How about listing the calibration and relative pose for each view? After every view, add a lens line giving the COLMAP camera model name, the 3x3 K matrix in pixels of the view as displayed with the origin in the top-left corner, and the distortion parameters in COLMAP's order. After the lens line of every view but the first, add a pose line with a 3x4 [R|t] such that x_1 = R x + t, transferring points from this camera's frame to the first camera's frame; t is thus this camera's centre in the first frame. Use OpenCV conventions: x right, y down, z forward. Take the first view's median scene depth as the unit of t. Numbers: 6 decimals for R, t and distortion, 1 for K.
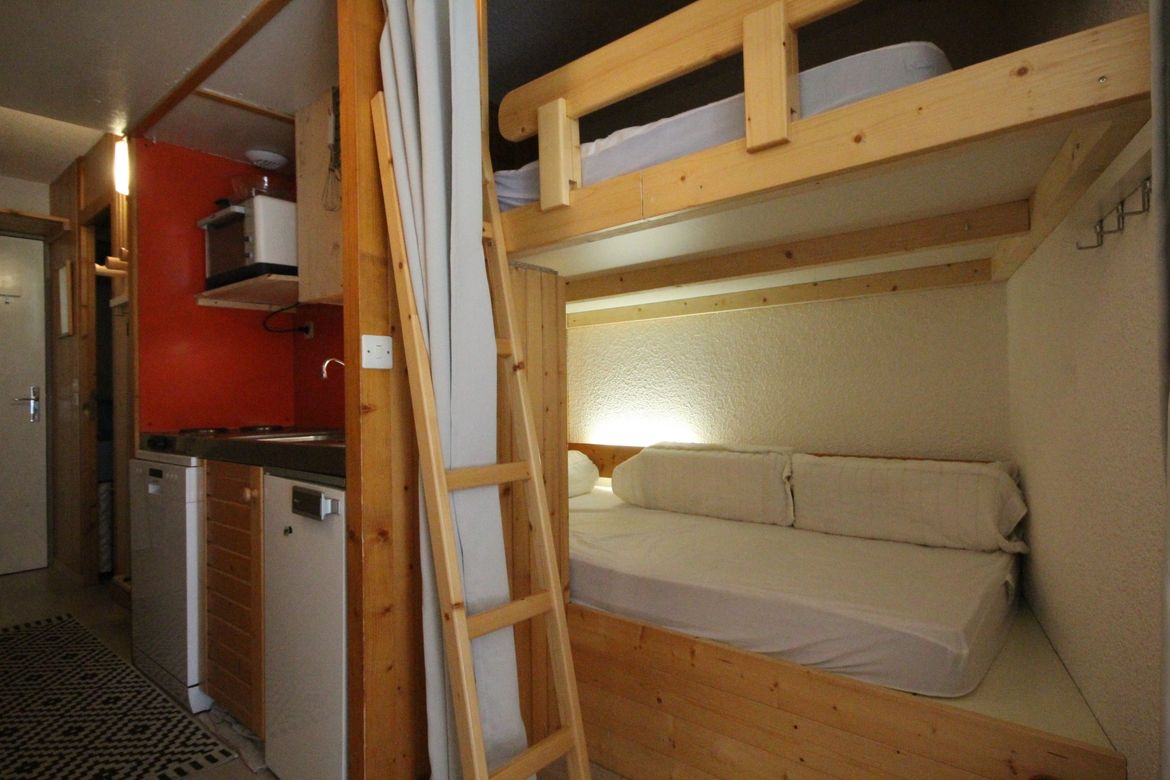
lens RADIAL K [[630.9, 0, 585.0], [0, 630.9, 390.0], [0, 0, 1]] dist [0.000661, -0.000176]
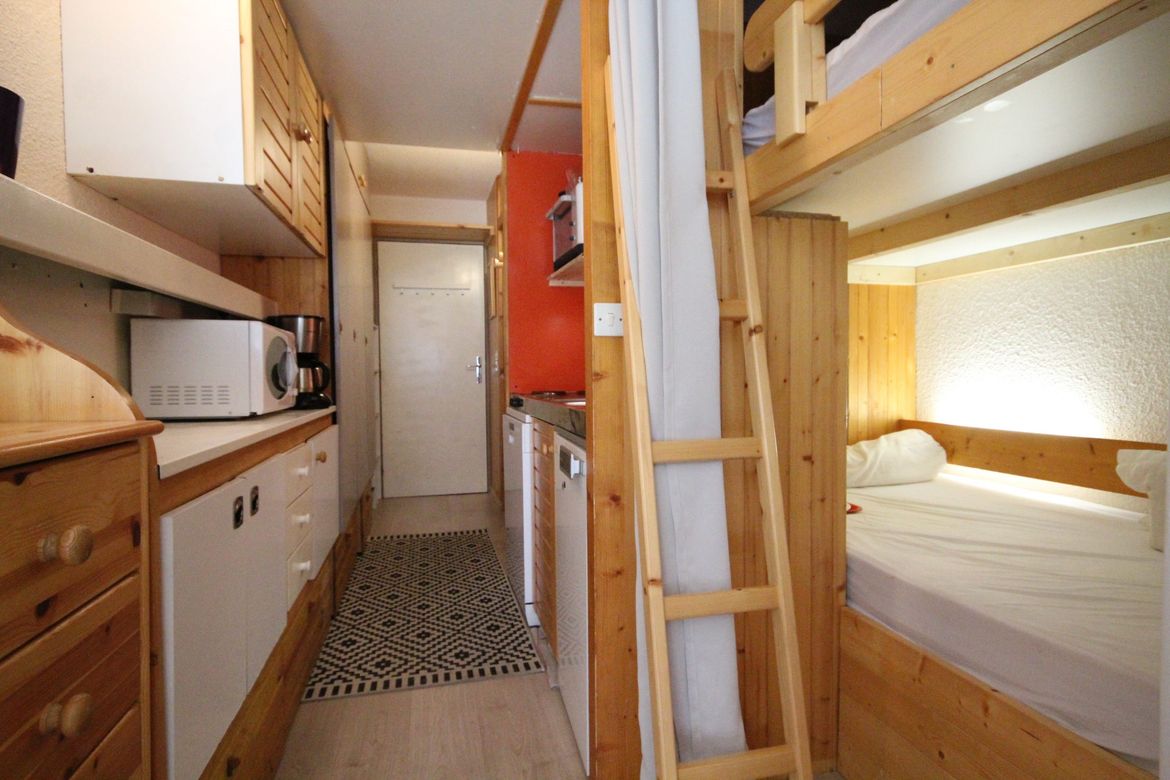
lens RADIAL K [[626.4, 0, 585.0], [0, 626.4, 390.0], [0, 0, 1]] dist [-0.029564, 0.046787]
pose [[0.820370, 0.026489, -0.571219, 0.162023], [0.001891, 0.998795, 0.049033, 0.002393], [0.571830, -0.041305, 0.819332, 0.114254]]
